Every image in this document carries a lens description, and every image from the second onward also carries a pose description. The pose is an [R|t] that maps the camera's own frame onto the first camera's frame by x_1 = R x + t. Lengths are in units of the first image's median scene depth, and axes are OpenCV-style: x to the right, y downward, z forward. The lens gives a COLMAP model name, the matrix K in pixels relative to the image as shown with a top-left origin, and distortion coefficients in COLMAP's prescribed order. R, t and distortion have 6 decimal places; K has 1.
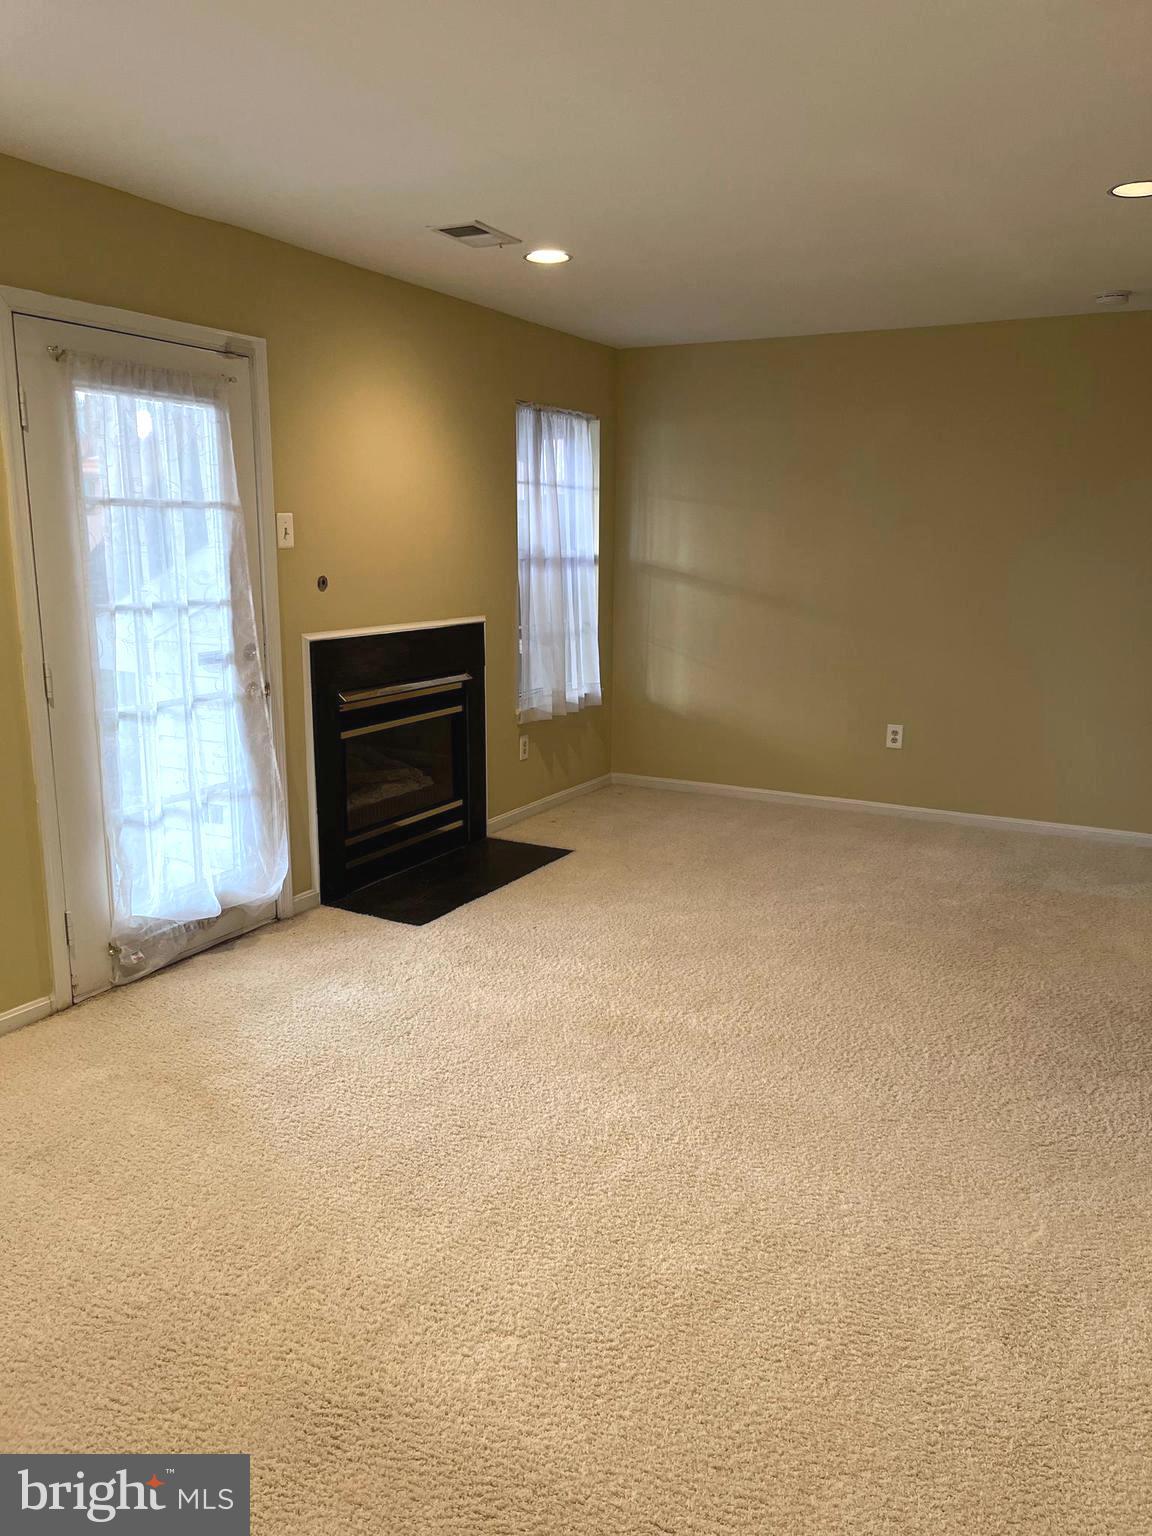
lens RADIAL K [[1163.7, 0, 578.6], [0, 1163.7, 765.7], [0, 0, 1]] dist [0.054012, -0.073019]
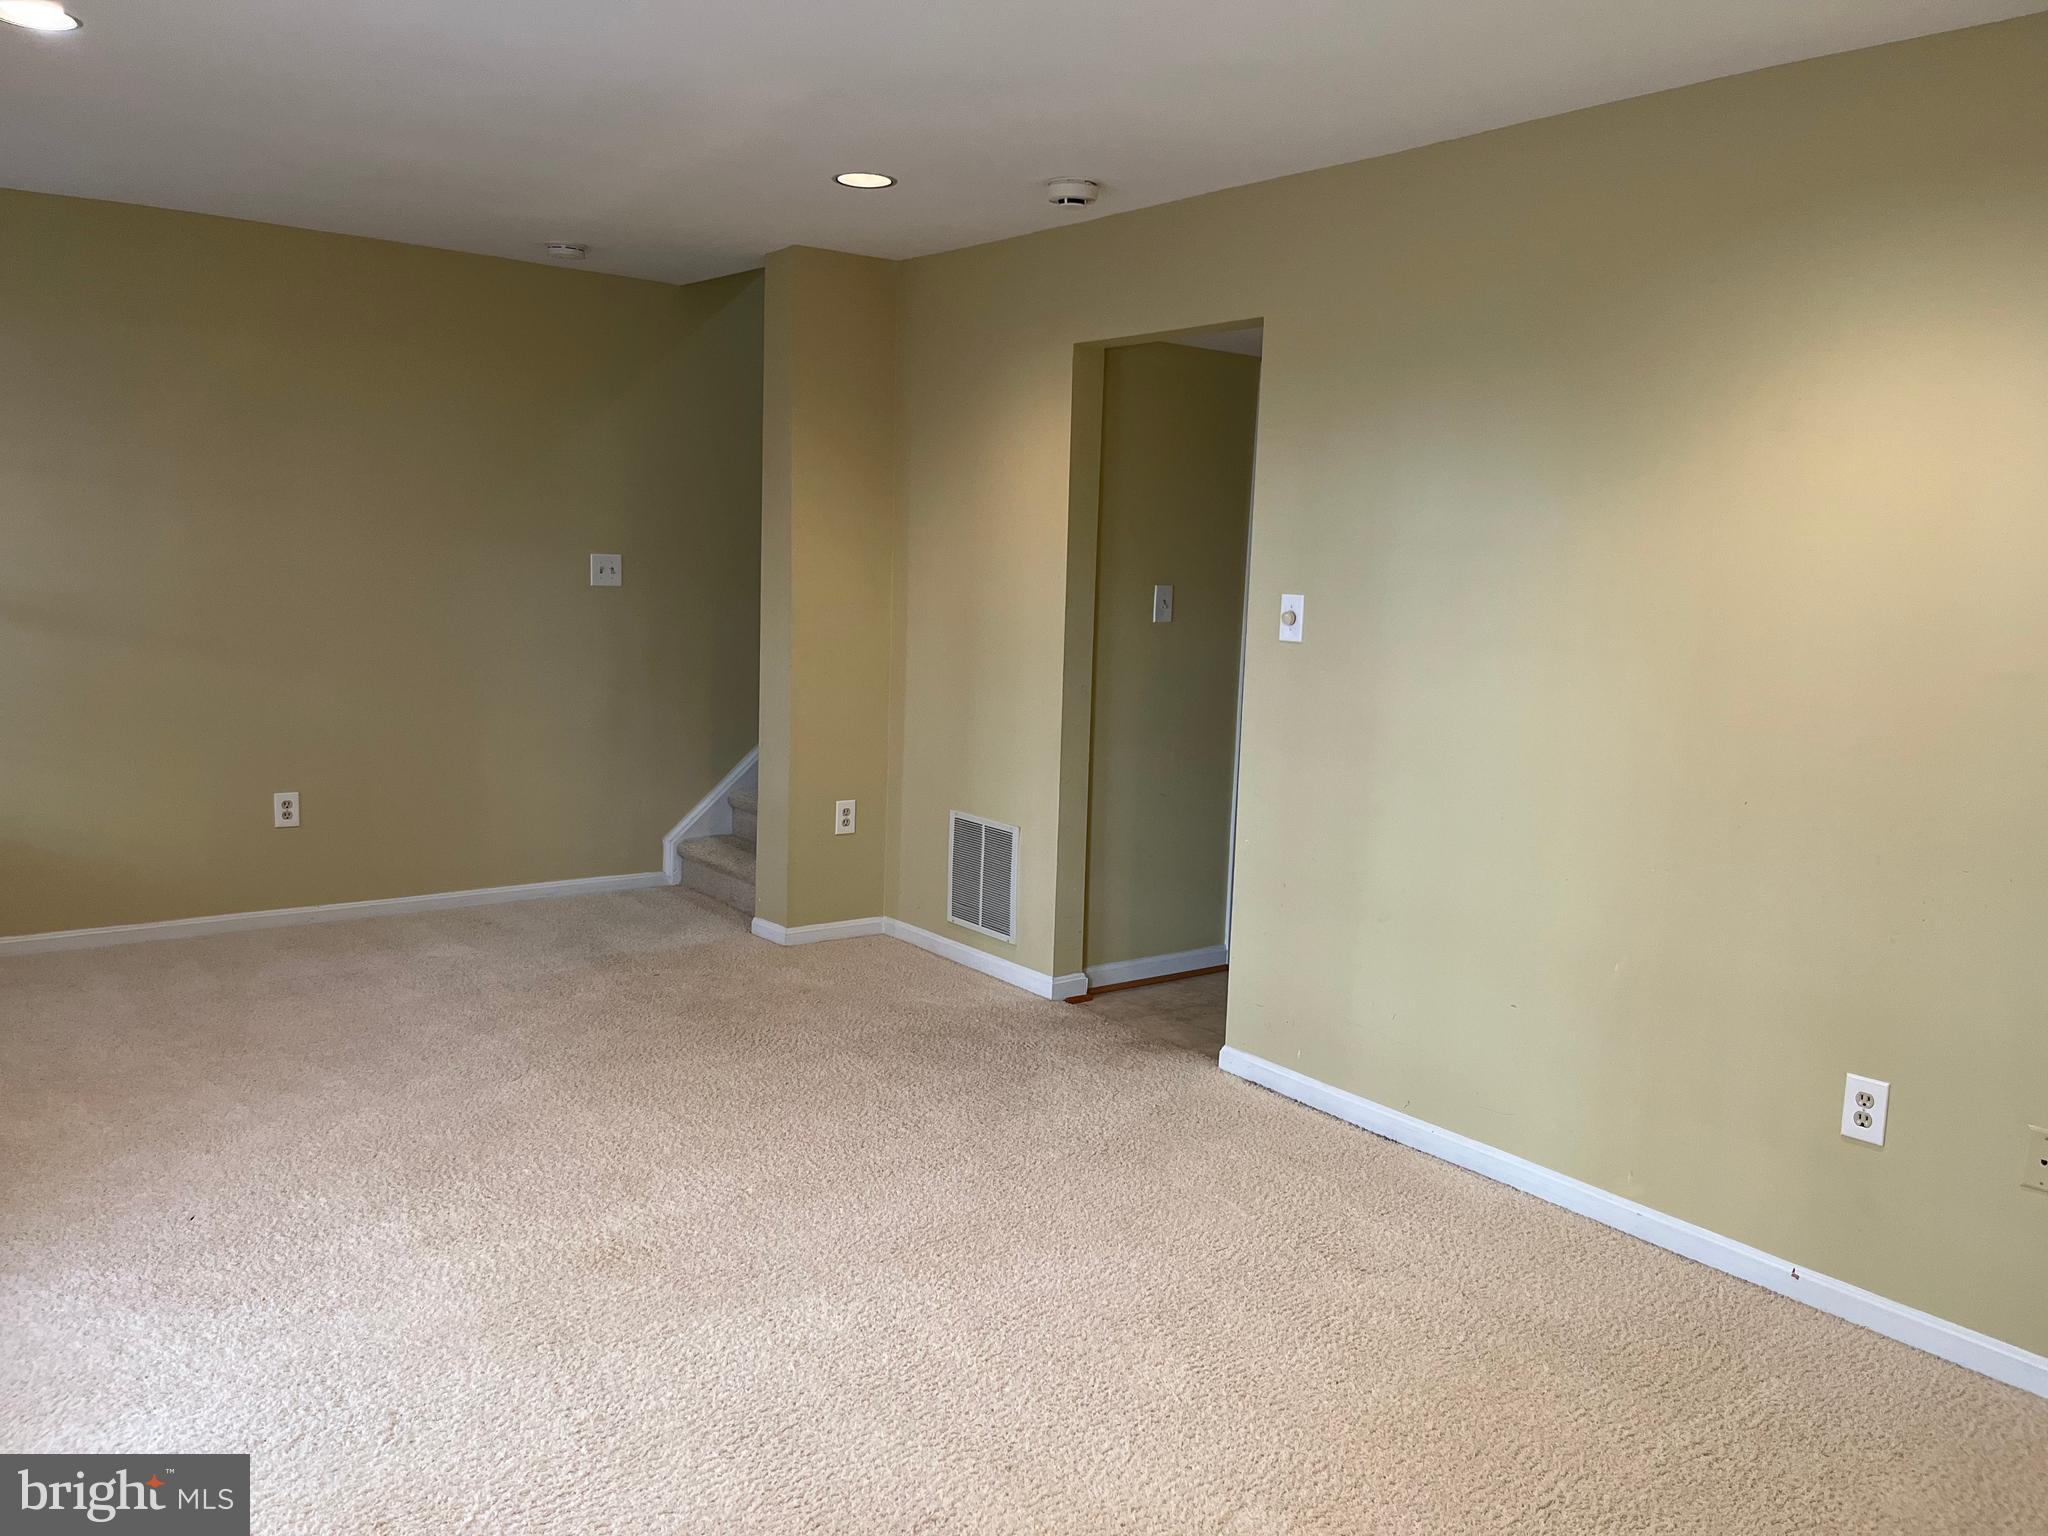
lens RADIAL K [[1551.6, 0, 1024.7], [0, 1551.6, 769.5], [0, 0, 1]] dist [0.054012, -0.073019]
pose [[0.425363, -0.125071, 0.896339, -0.518501], [0.145637, 0.986957, 0.068603, -0.067681], [-0.893228, 0.101359, 0.438030, 0.287671]]
